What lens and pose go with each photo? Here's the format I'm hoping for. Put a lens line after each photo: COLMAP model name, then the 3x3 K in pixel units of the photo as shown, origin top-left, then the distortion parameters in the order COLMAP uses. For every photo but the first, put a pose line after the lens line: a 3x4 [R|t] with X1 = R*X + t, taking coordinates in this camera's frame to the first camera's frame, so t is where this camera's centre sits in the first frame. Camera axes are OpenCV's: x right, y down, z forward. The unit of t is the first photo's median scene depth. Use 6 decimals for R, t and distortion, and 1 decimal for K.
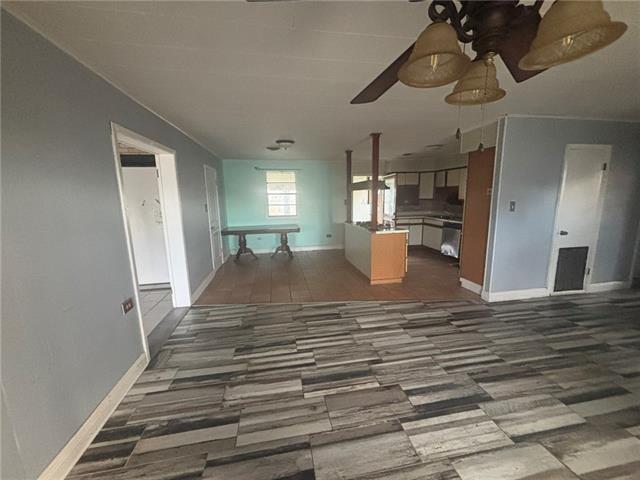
lens RADIAL K [[258.9, 0, 317.8], [0, 258.9, 238.4], [0, 0, 1]] dist [0.002186, 0.001003]
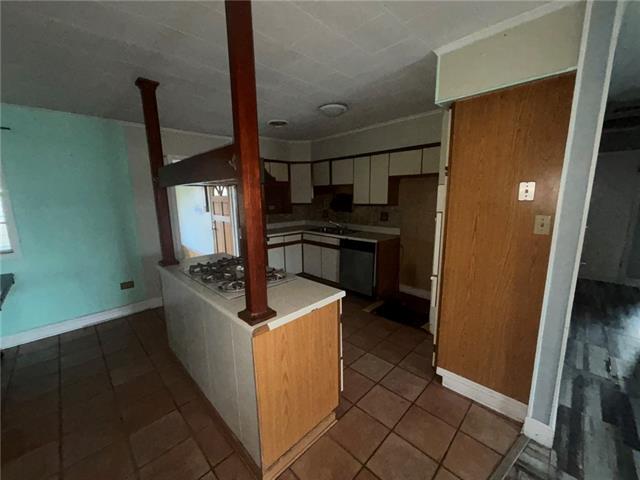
lens RADIAL K [[258.9, 0, 320.2], [0, 258.9, 237.2], [0, 0, 1]] dist [0.002186, 0.001003]
pose [[0.815076, -0.088791, 0.572510, 0.166322], [0.096828, 0.995165, 0.016489, -0.173184], [-0.571206, 0.041995, 0.819732, 1.032817]]
